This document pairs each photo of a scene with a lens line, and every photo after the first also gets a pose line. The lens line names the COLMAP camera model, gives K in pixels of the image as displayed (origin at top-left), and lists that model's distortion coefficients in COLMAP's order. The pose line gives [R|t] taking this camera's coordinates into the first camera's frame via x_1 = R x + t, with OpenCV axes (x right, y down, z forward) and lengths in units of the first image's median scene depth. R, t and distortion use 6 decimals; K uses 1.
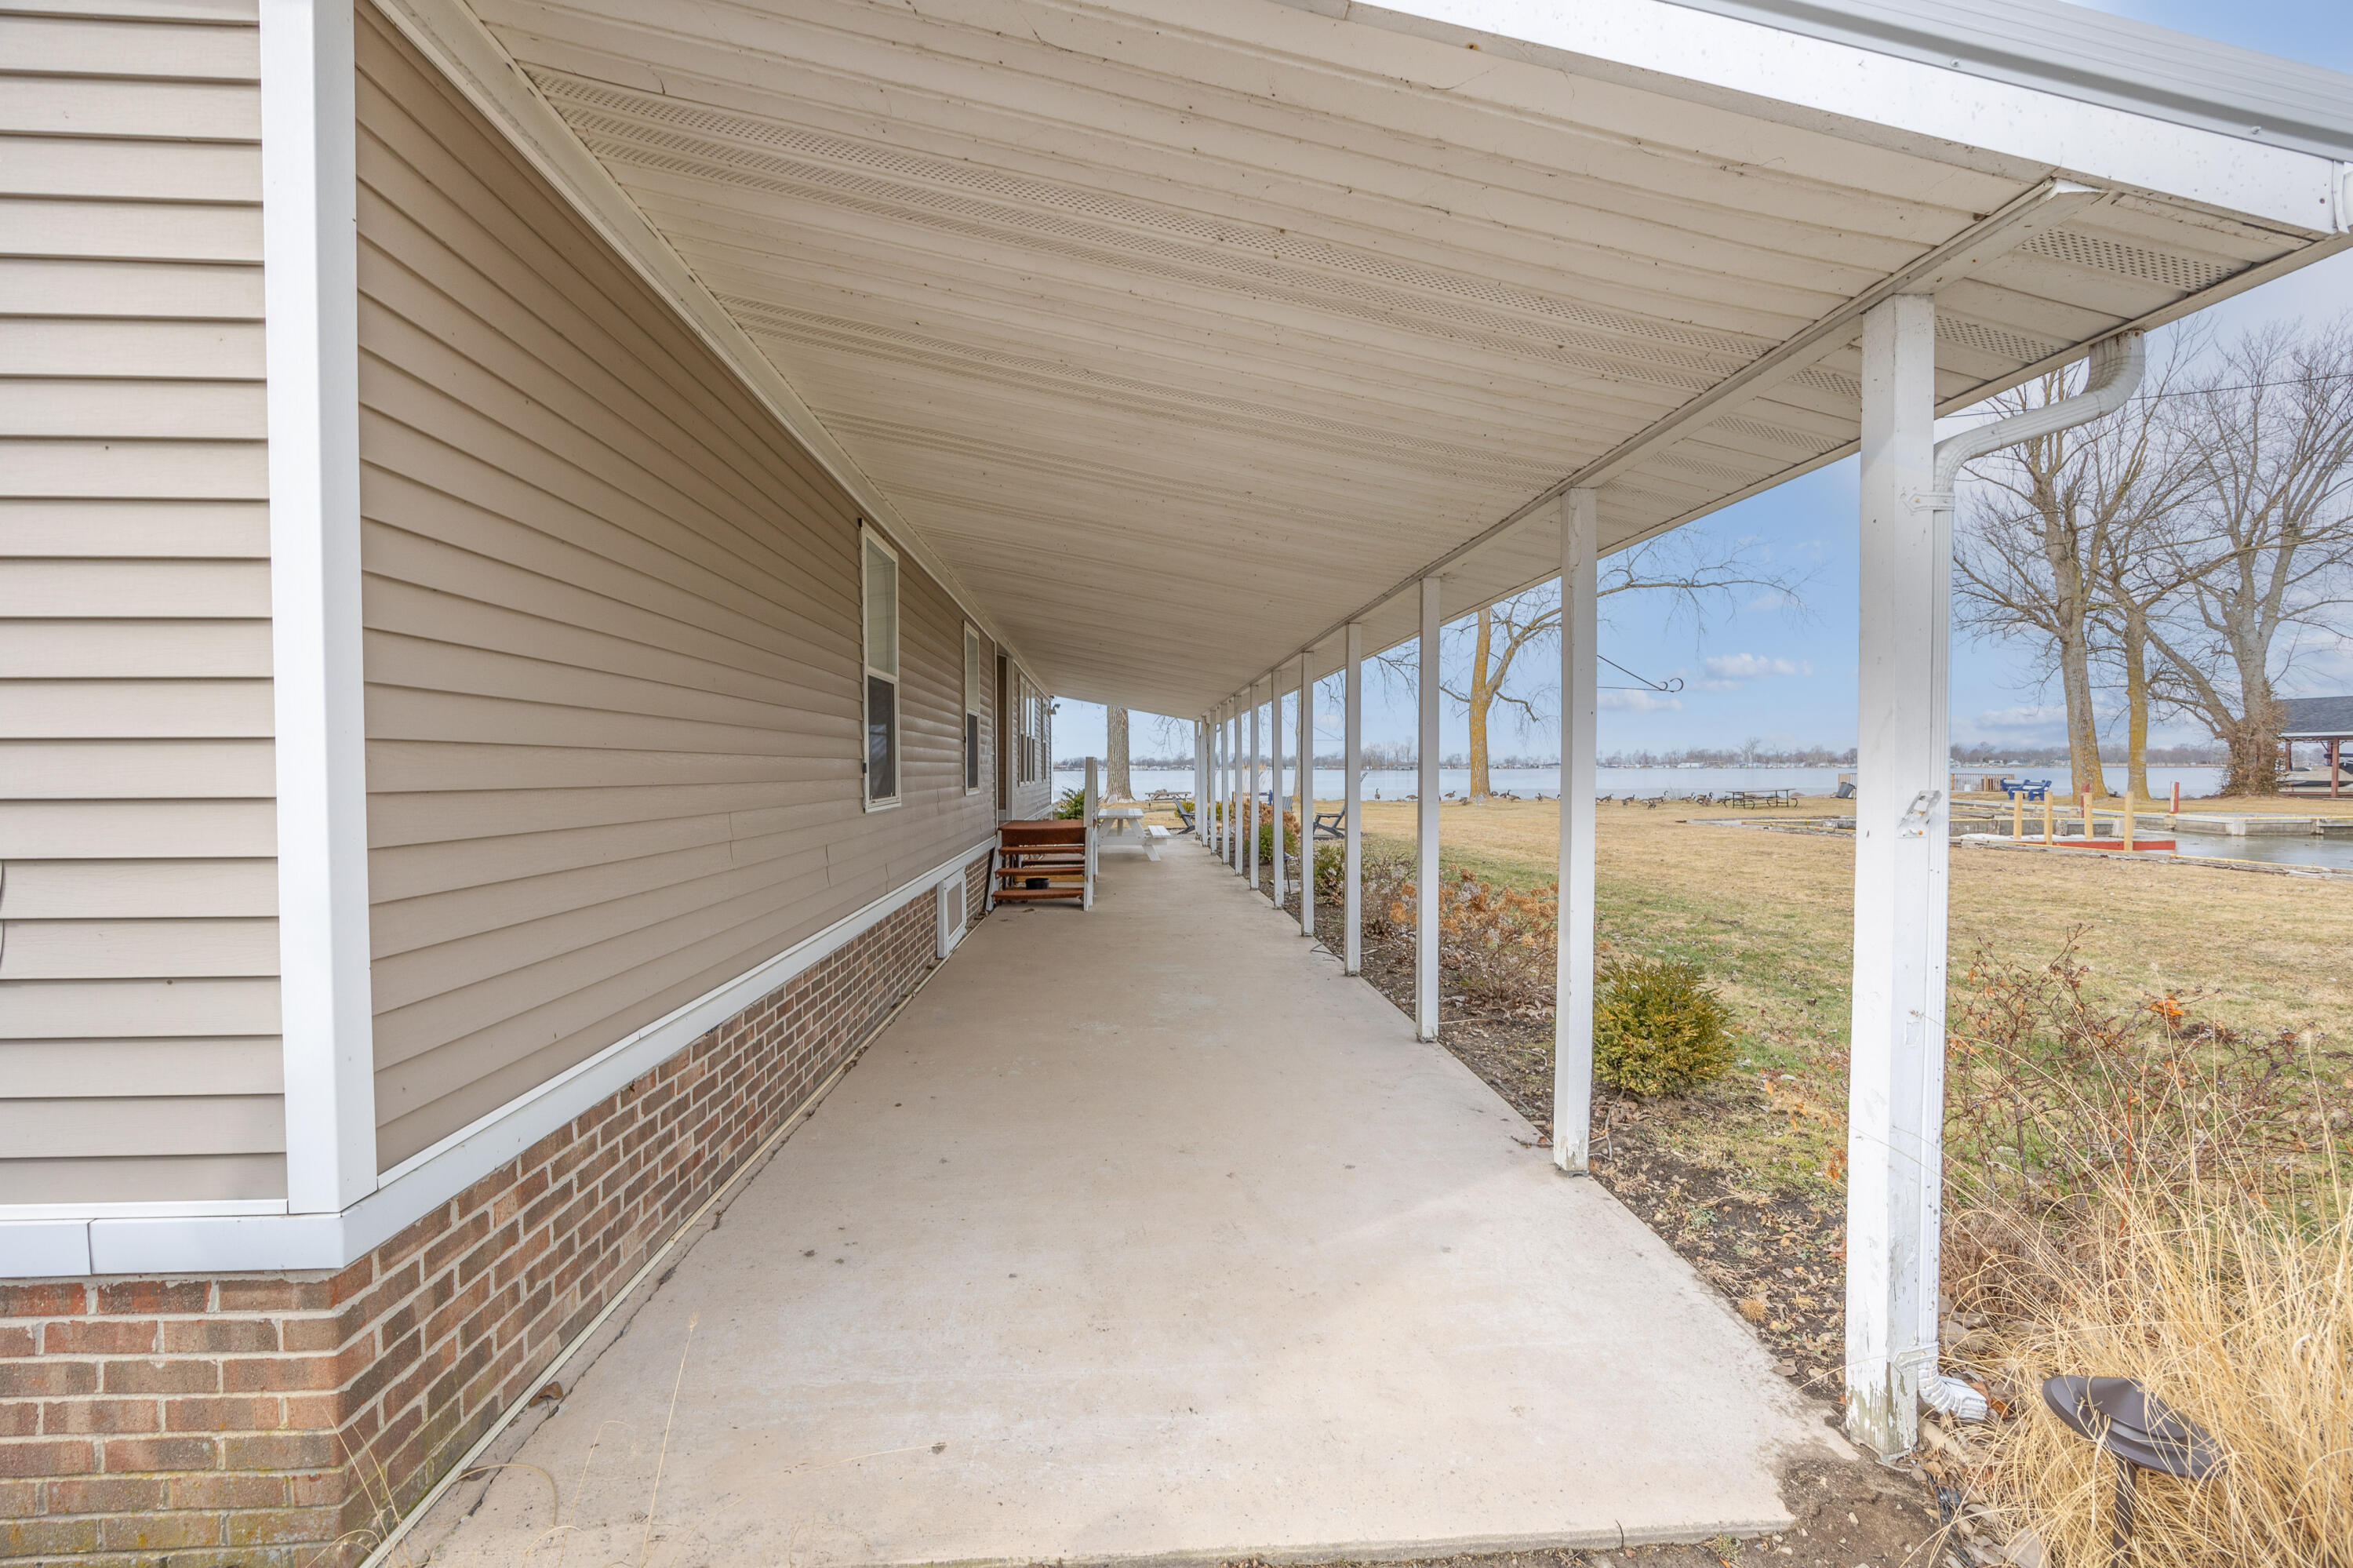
lens RADIAL K [[907.4, 0, 1162.1], [0, 907.4, 795.1], [0, 0, 1]] dist [-0.002416, -0.000465]
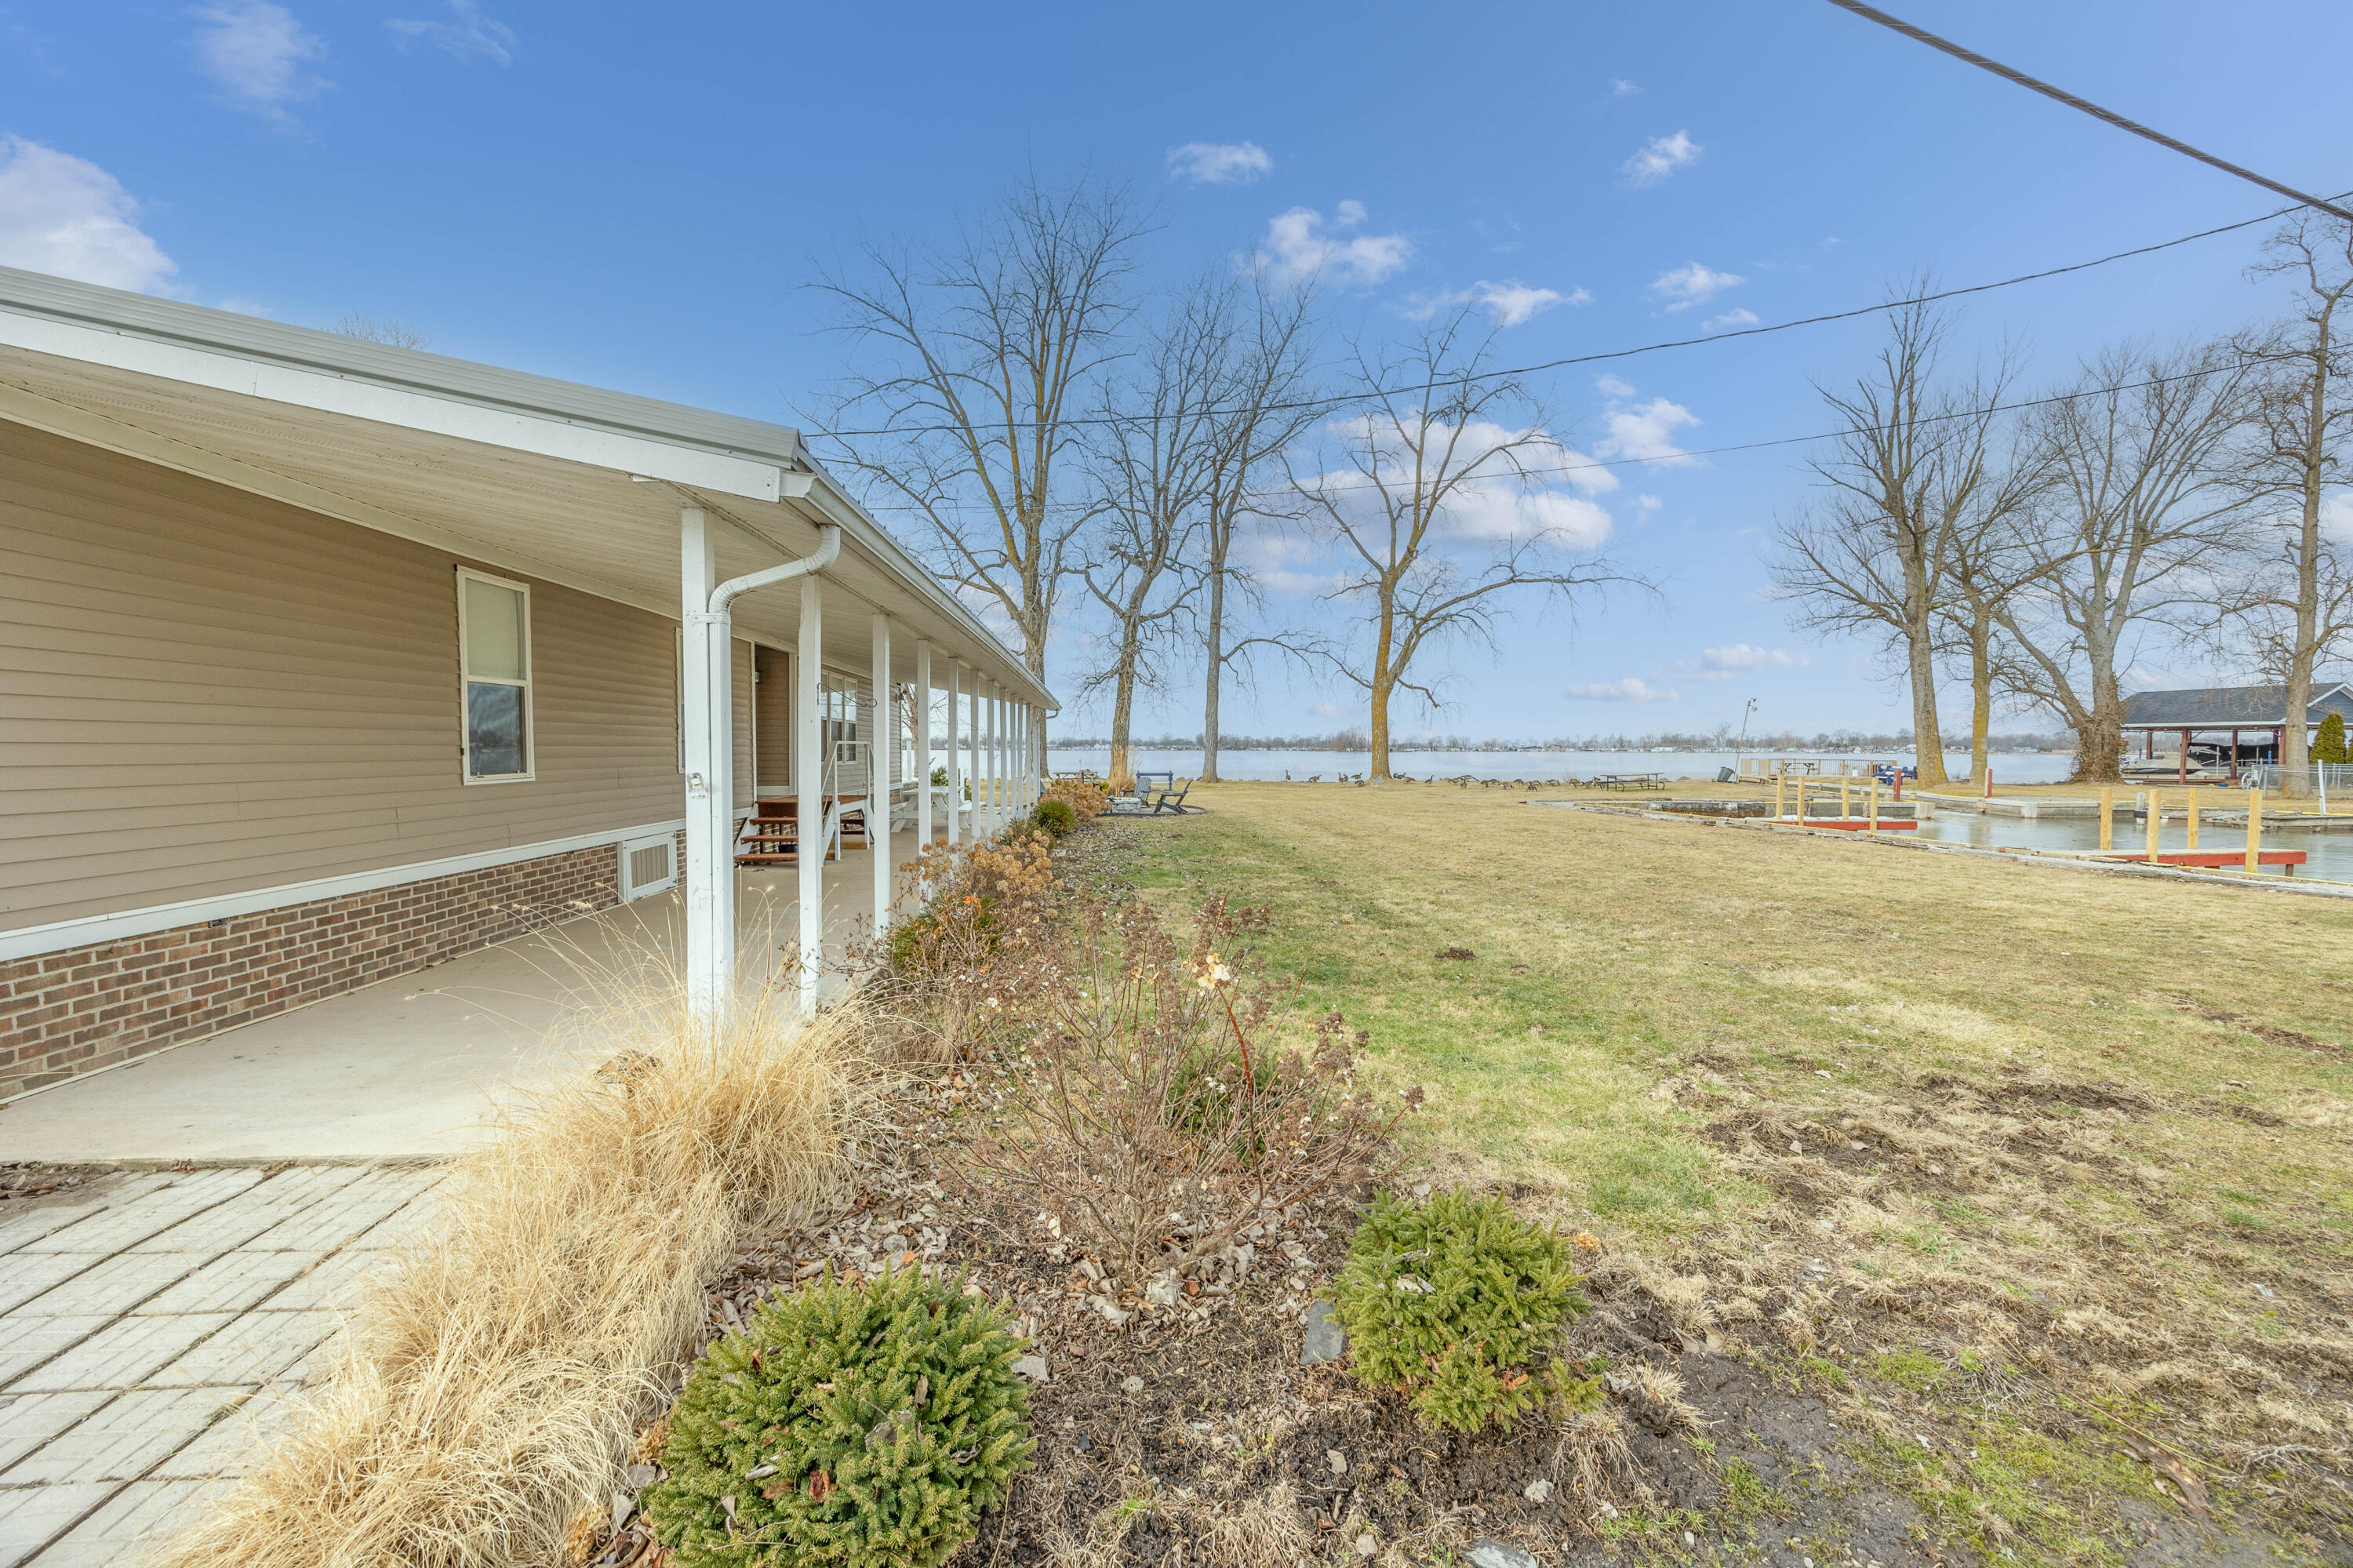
lens RADIAL K [[907.4, 0, 1182.2], [0, 907.4, 780.2], [0, 0, 1]] dist [-0.002416, -0.000465]
pose [[0.999730, 0.006066, 0.022419, 0.109374], [-0.006184, 0.999967, 0.005202, -0.000226], [-0.022387, -0.005339, 0.999735, -0.055729]]
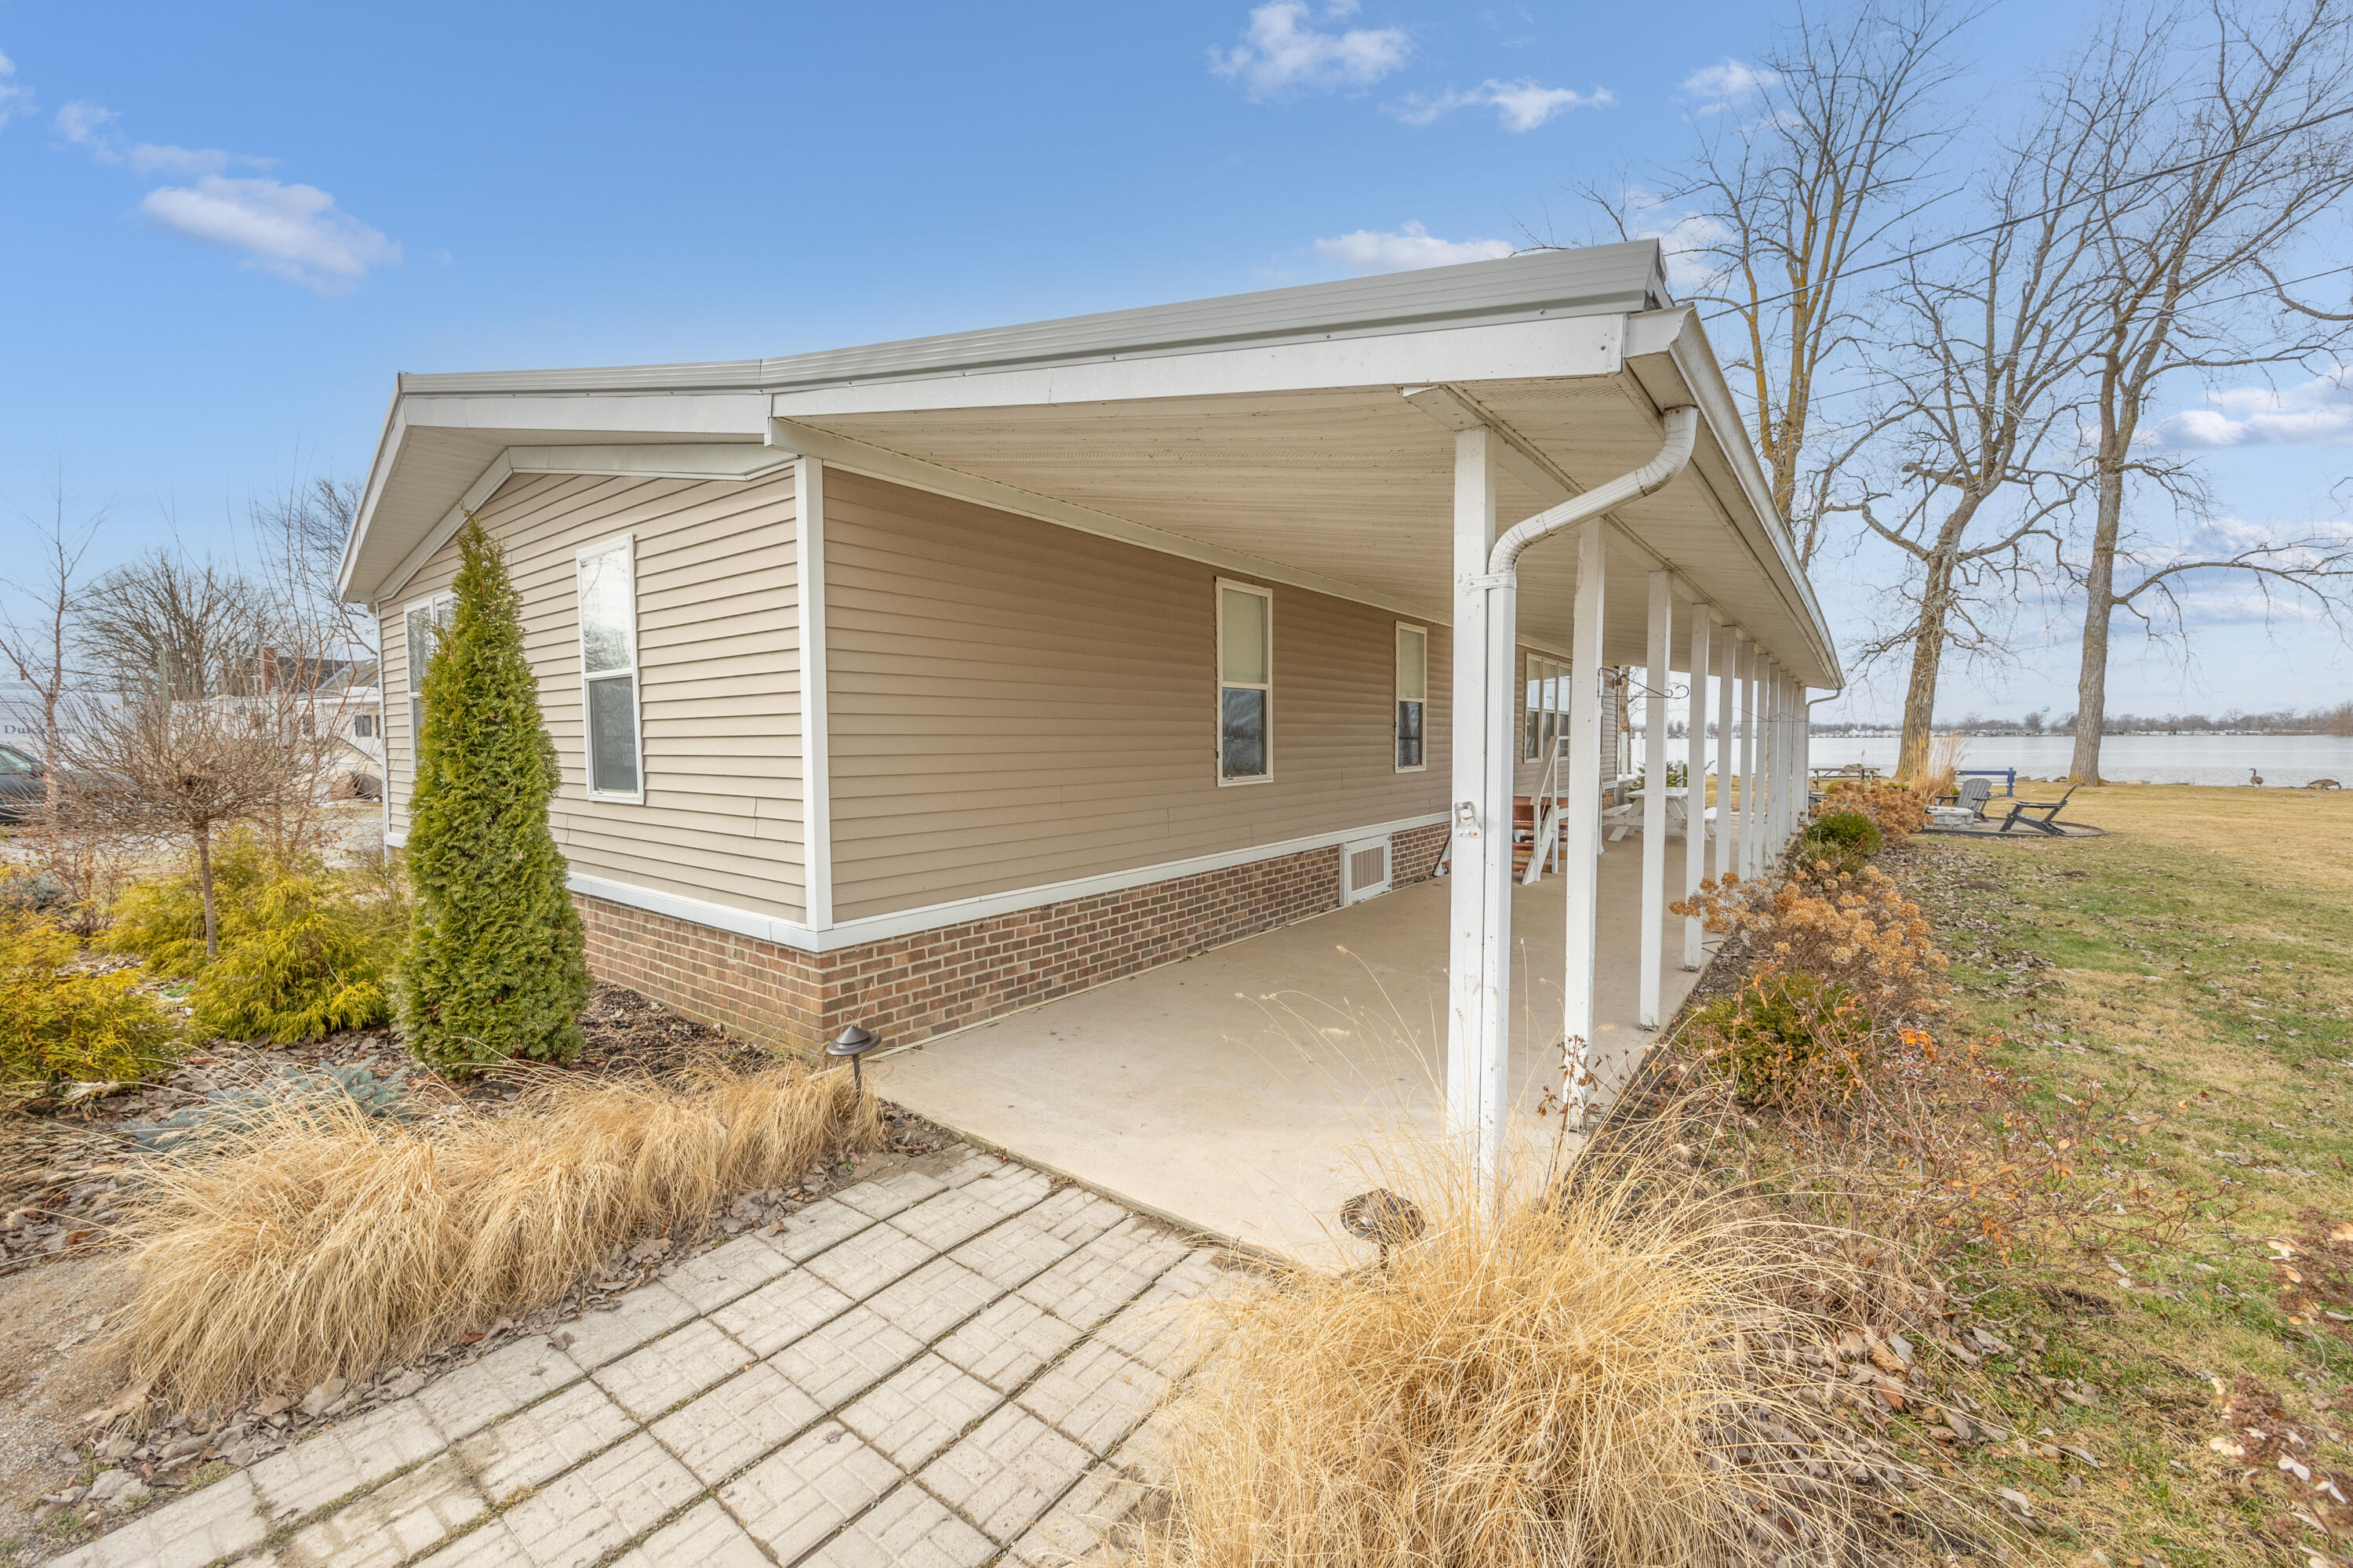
lens RADIAL K [[907.4, 0, 1157.4], [0, 907.4, 794.9], [0, 0, 1]] dist [-0.002416, -0.000465]
pose [[0.752098, 0.038635, -0.657918, 0.082290], [-0.014938, 0.999023, 0.041589, -0.003950], [0.658883, -0.021451, 0.751940, -0.018323]]
